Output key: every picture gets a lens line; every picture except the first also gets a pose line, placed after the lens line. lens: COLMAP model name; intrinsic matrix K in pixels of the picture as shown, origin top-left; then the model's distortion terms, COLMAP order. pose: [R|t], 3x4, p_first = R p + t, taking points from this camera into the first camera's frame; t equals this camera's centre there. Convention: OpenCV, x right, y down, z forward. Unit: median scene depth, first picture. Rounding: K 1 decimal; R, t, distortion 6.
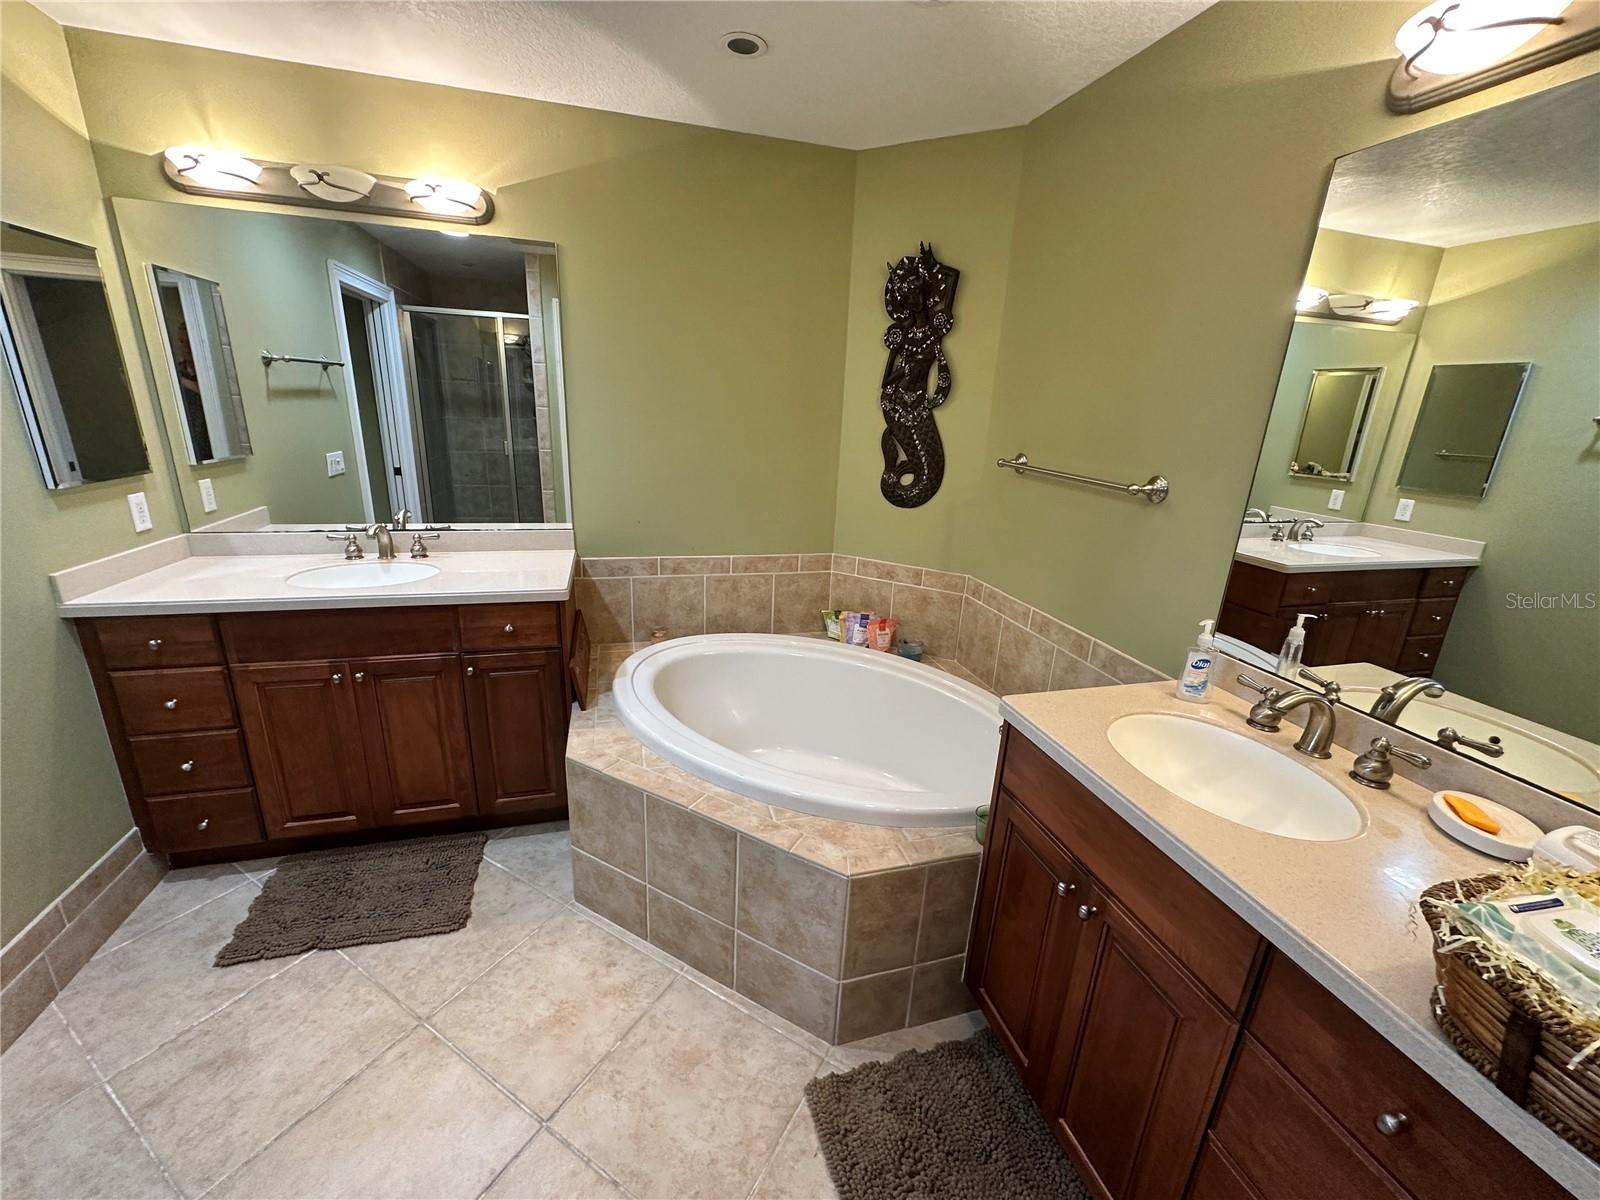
lens RADIAL K [[638.3, 0, 799.1], [0, 638.3, 600.2], [0, 0, 1]] dist [-0.002151, 0.000623]
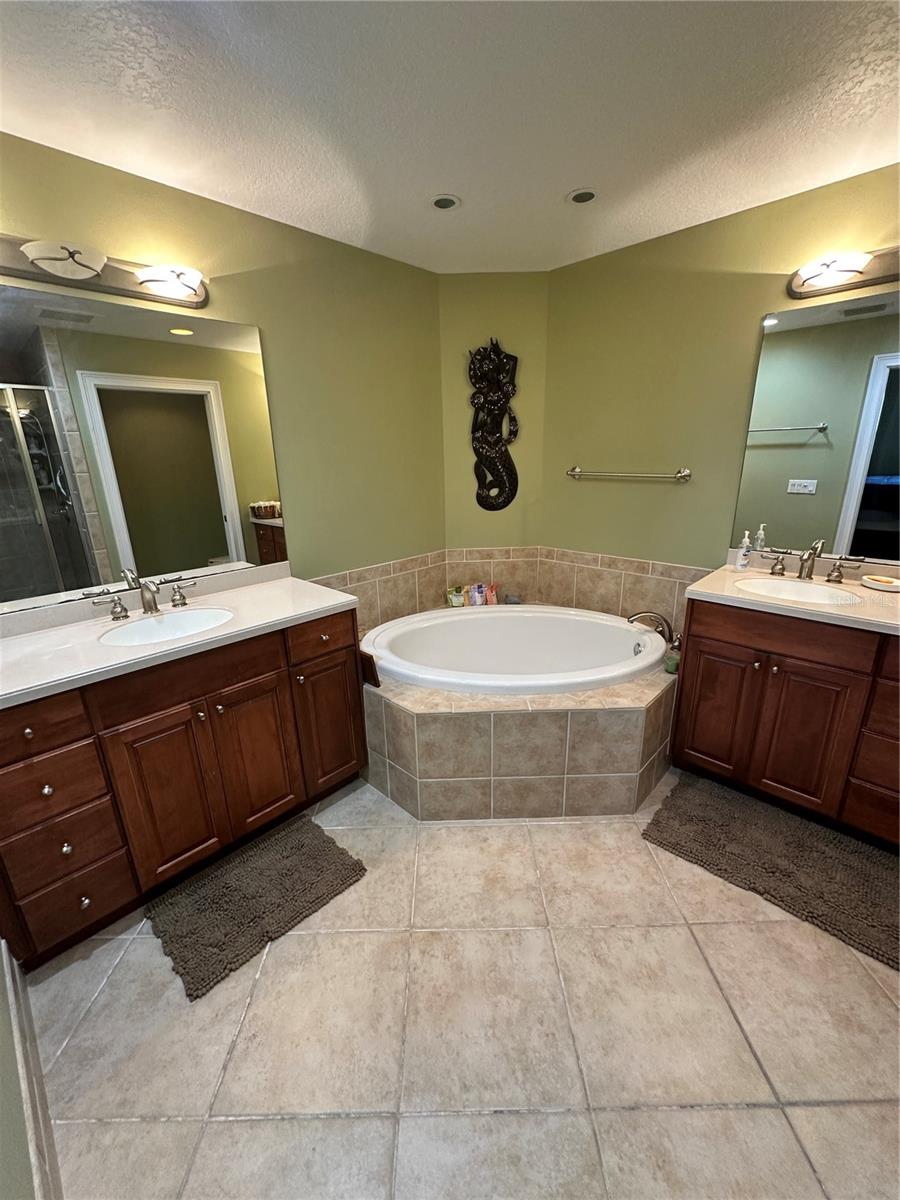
lens RADIAL K [[478.4, 0, 450.0], [0, 478.4, 600.0], [0, 0, 1]] dist [-0.001461, 0.000110]
pose [[0.860526, -0.212225, 0.463094, -0.588678], [0.210447, 0.975988, 0.056216, -0.025502], [-0.463904, 0.049082, 0.884525, 0.046809]]
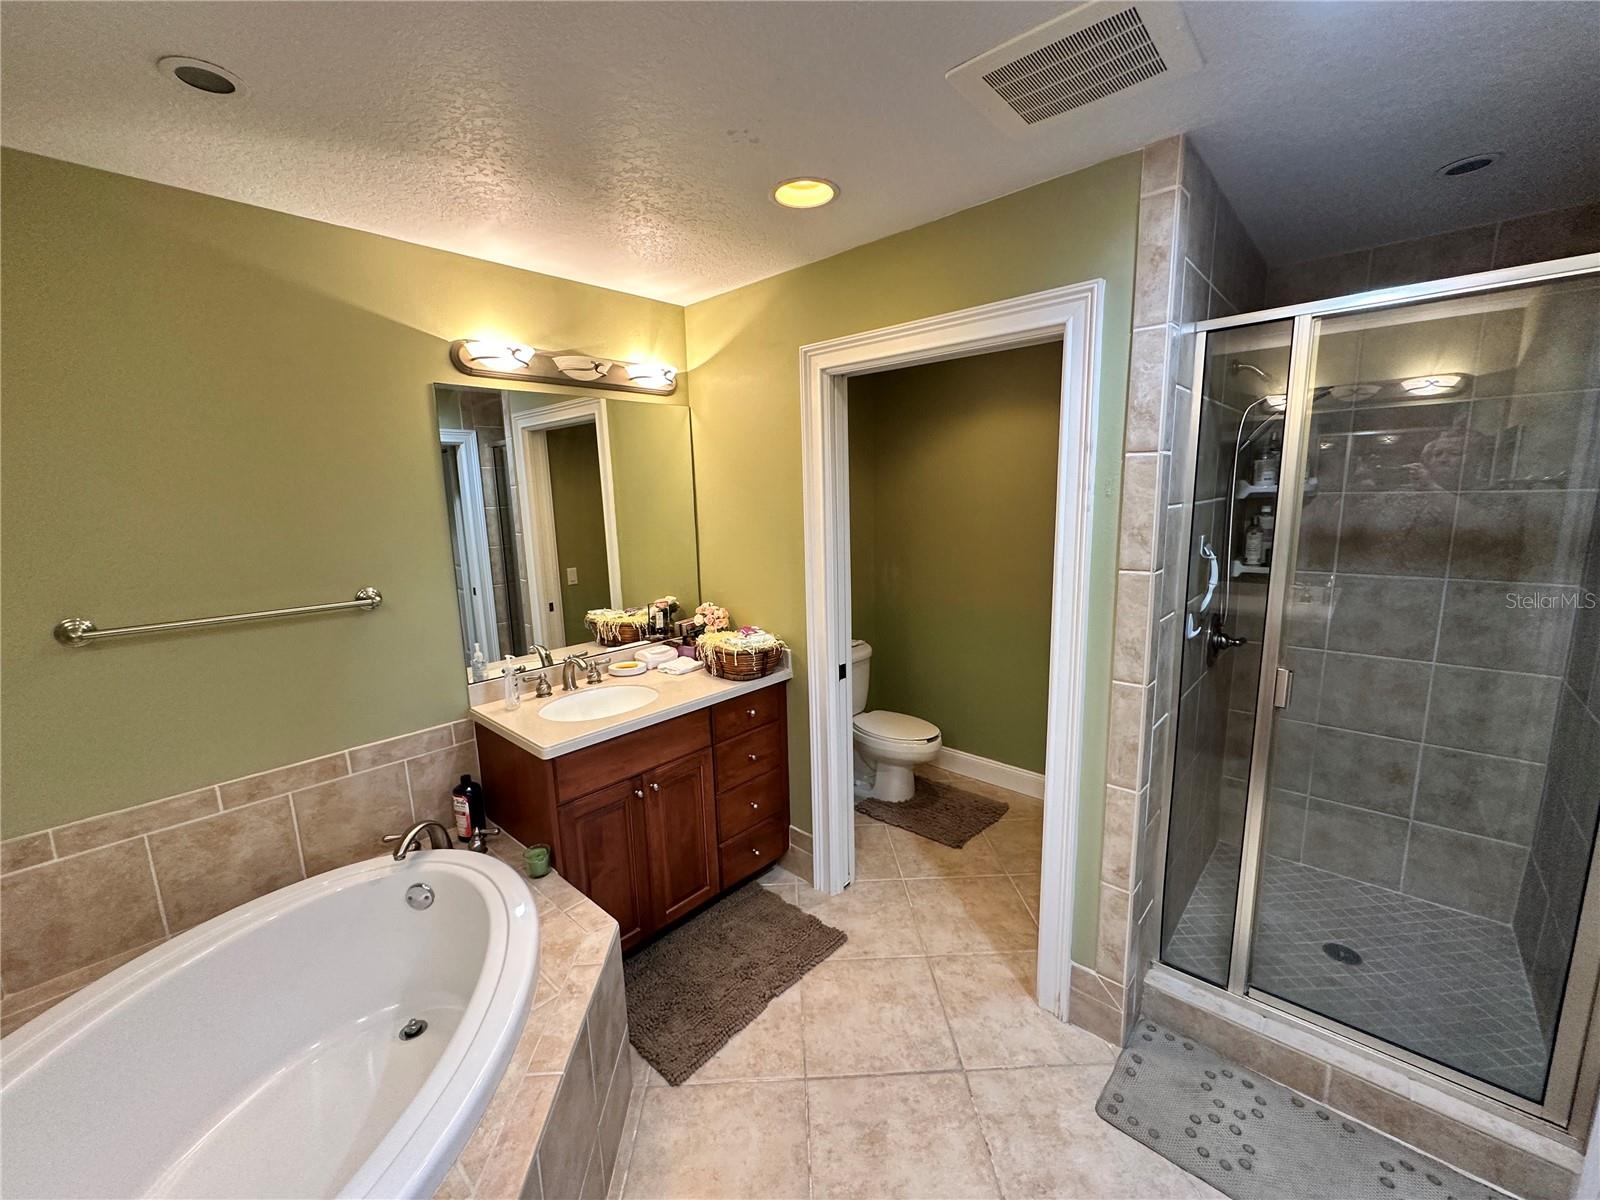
lens RADIAL K [[638.3, 0, 799.1], [0, 638.3, 600.2], [0, 0, 1]] dist [-0.002151, 0.000623]
pose [[-0.527722, -0.178253, 0.830503, -0.626598], [0.255840, 0.898974, 0.355516, -0.285739], [-0.809973, 0.400089, -0.428804, 0.632120]]
